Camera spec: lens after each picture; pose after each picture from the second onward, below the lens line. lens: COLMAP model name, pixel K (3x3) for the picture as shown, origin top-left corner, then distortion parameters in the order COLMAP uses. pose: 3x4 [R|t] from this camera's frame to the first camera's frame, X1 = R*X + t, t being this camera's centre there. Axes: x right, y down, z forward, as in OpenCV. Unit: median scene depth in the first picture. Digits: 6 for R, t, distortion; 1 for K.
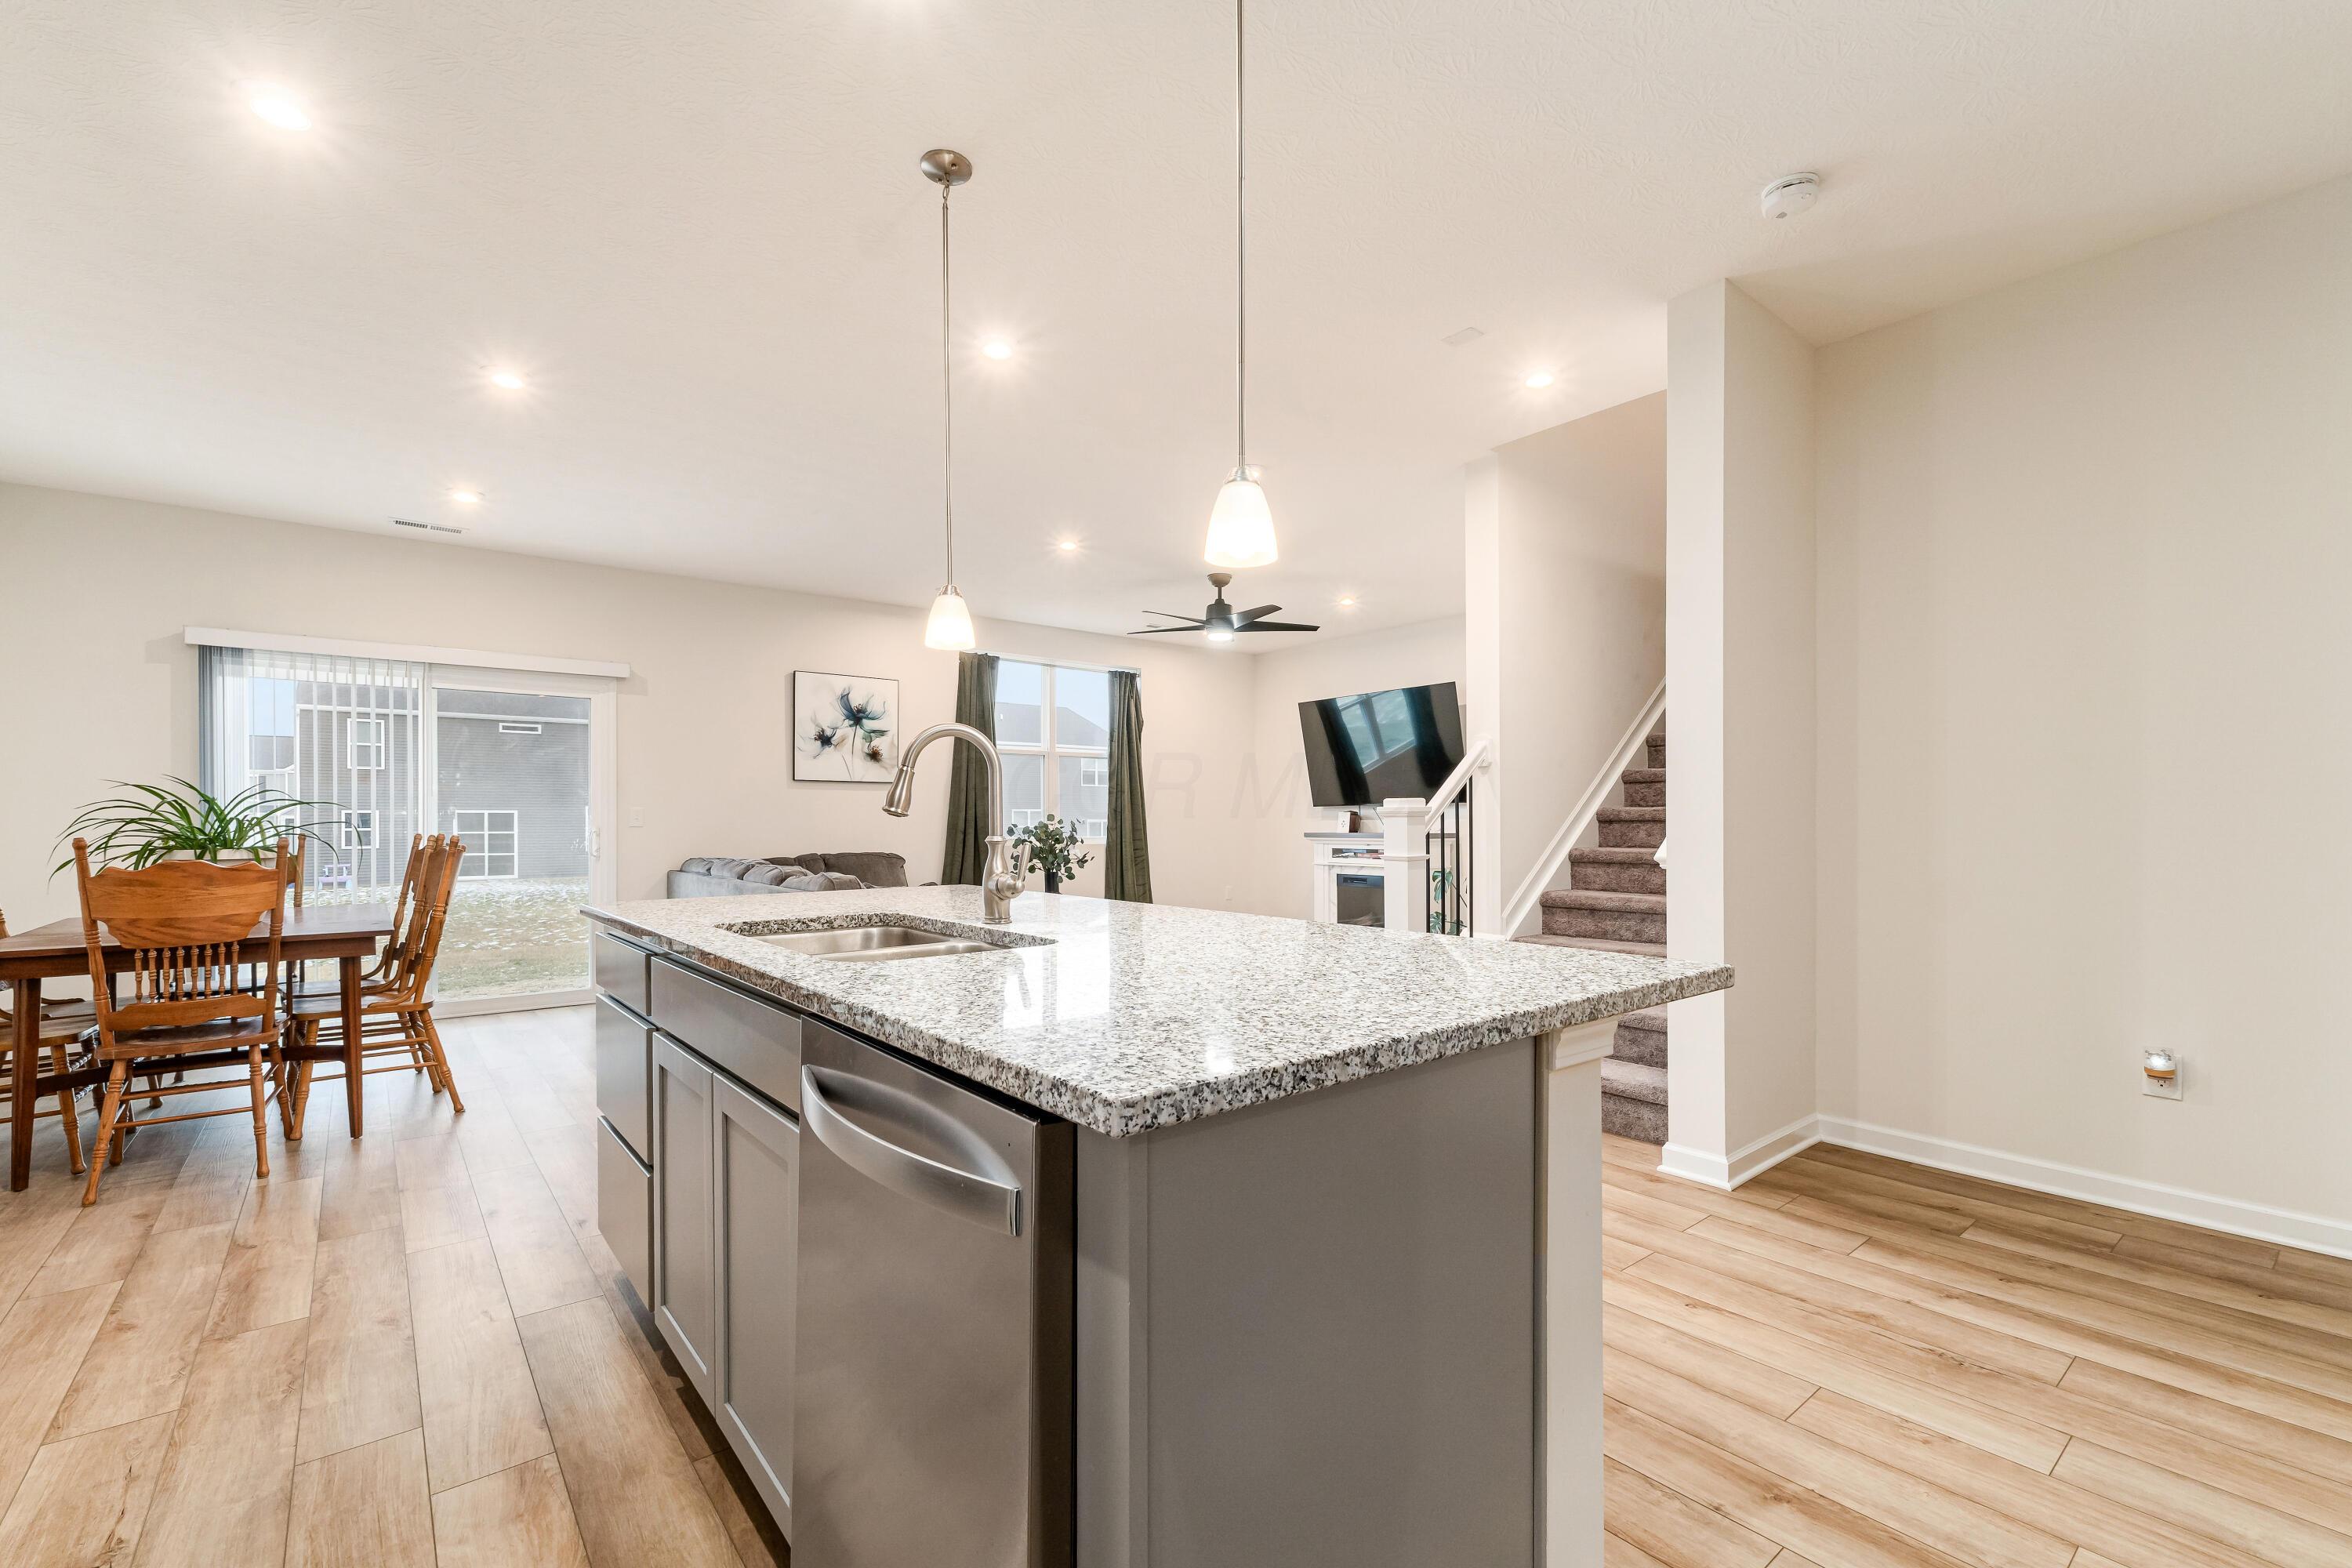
lens RADIAL K [[1013.9, 0, 1170.2], [0, 1013.9, 734.2], [0, 0, 1]] dist [0.000167, 0.000024]
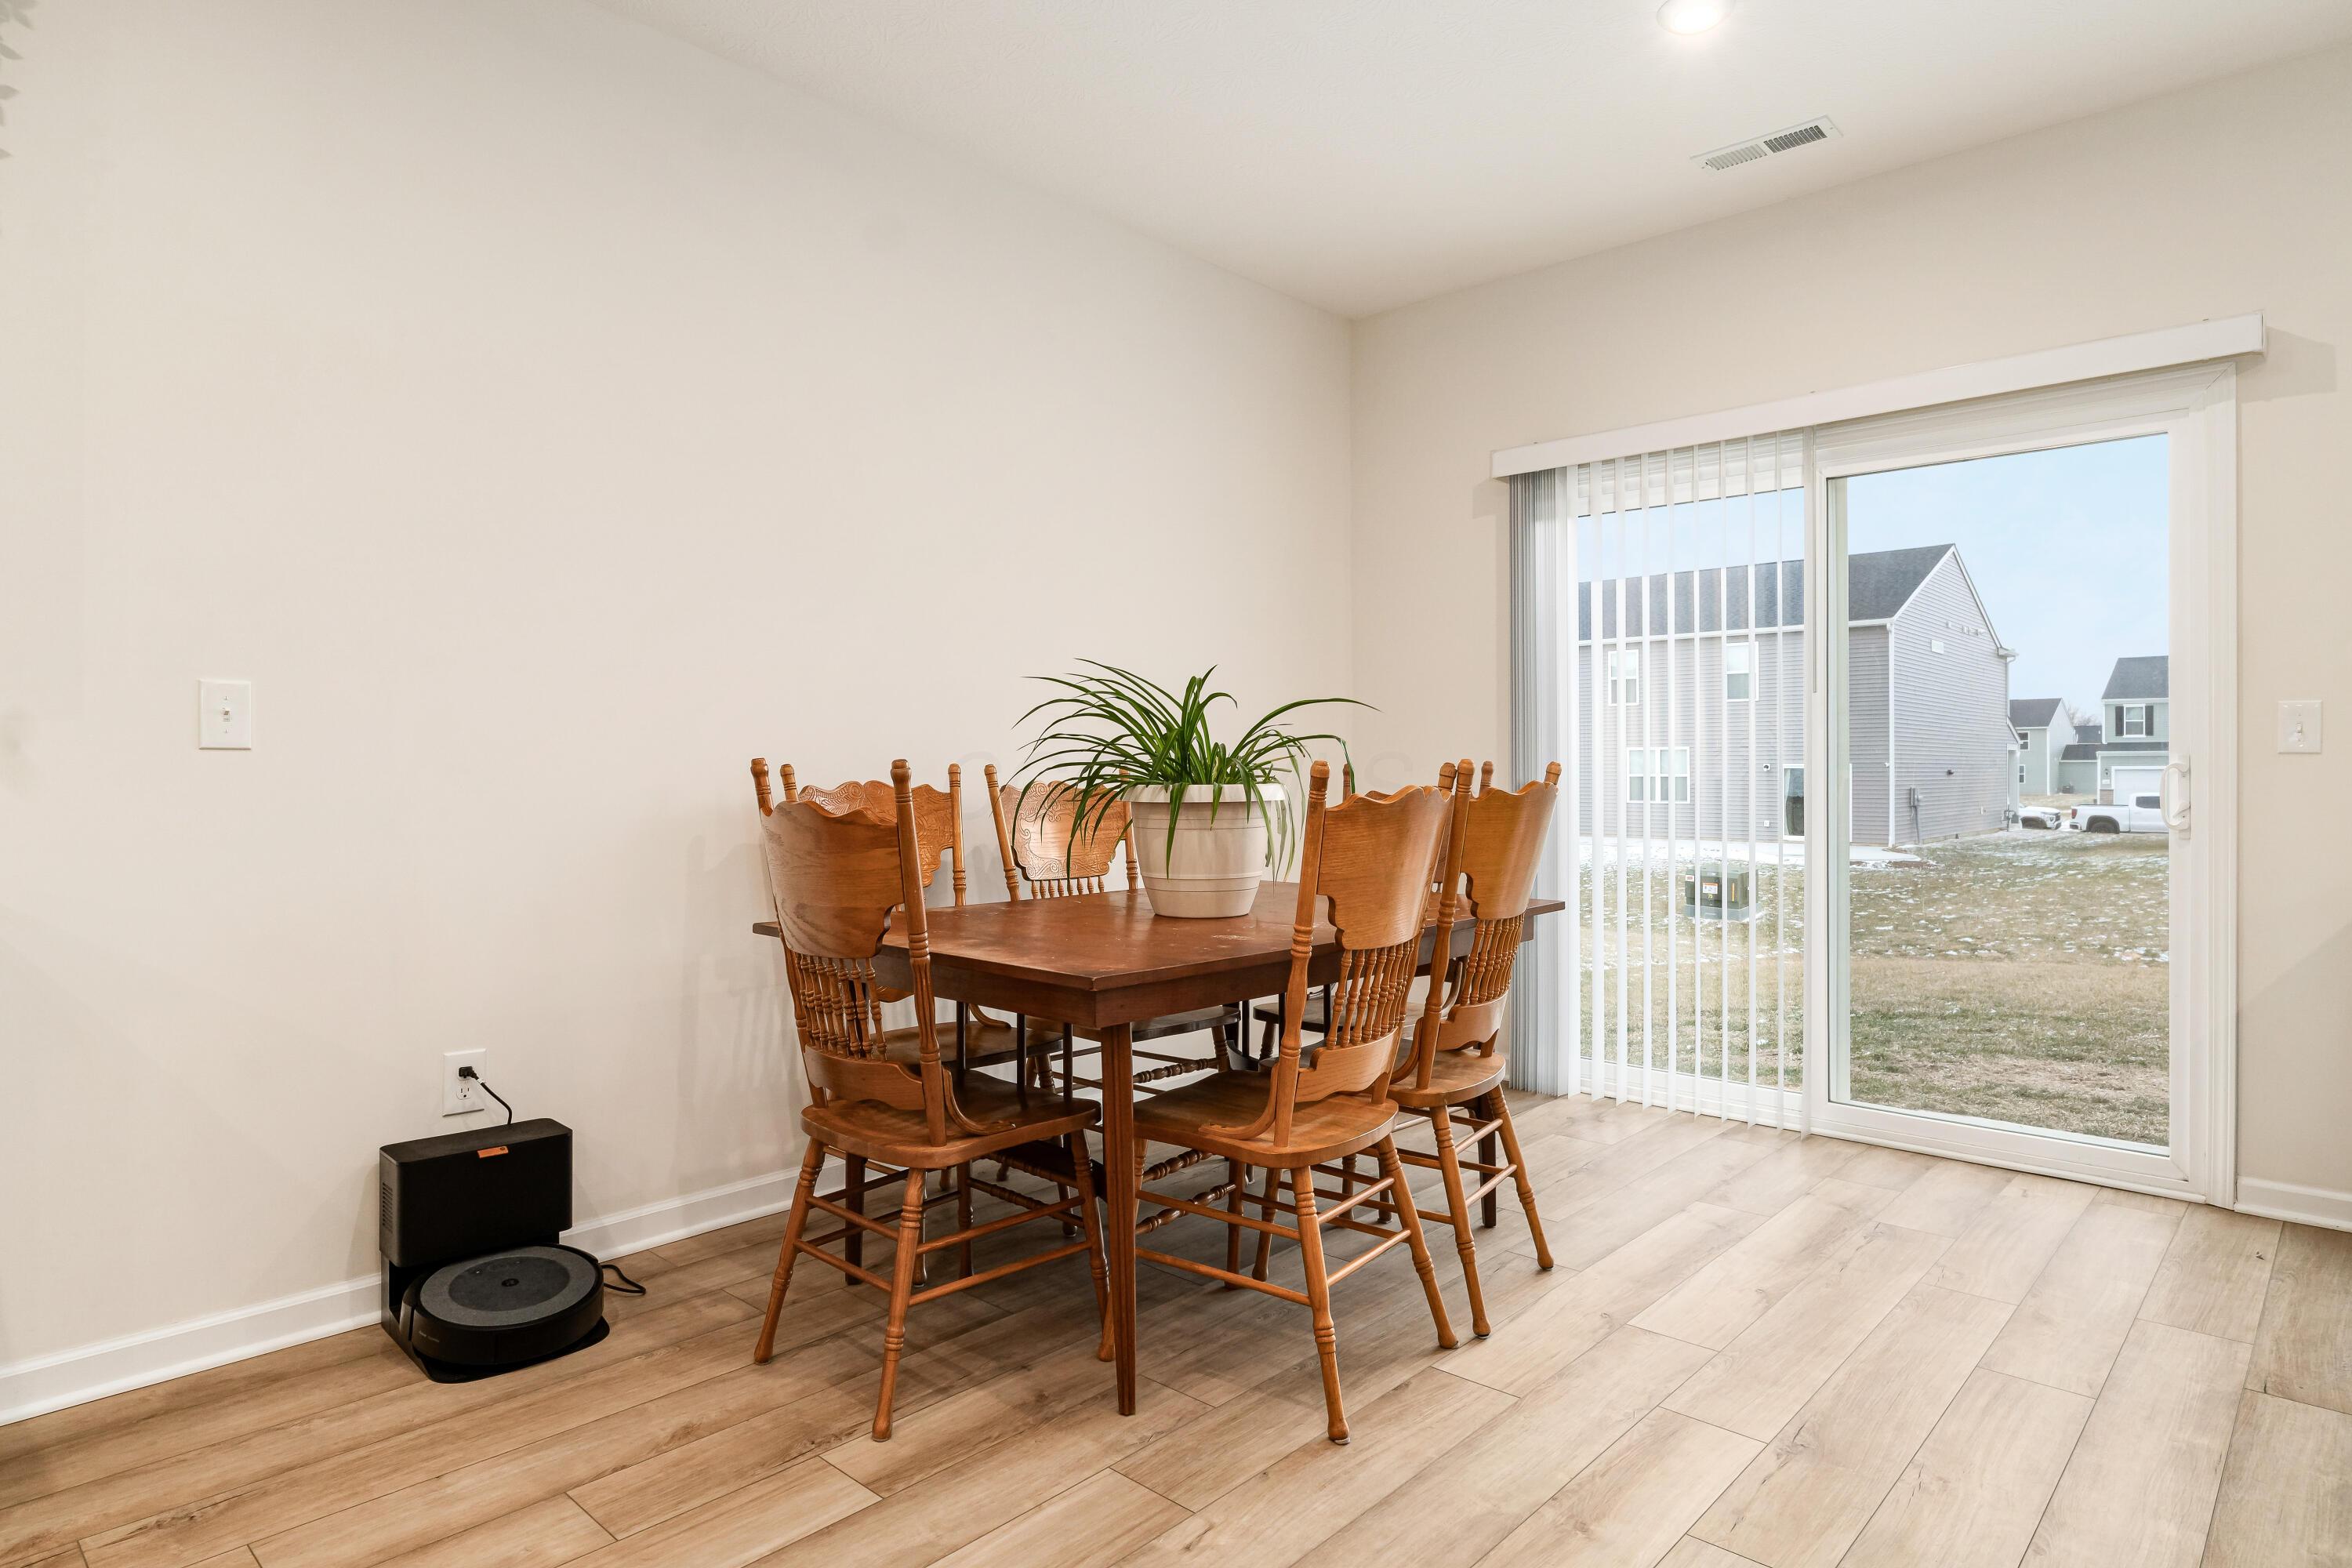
lens RADIAL K [[1271.0, 0, 1239.0], [0, 1271.0, 776.7], [0, 0, 1]] dist [0.000274, -0.011369]
pose [[0.148533, 0.016152, -0.988776, -0.158651], [0.084933, 0.995964, 0.029028, 0.068175], [0.985254, -0.088291, 0.146561, 0.675977]]
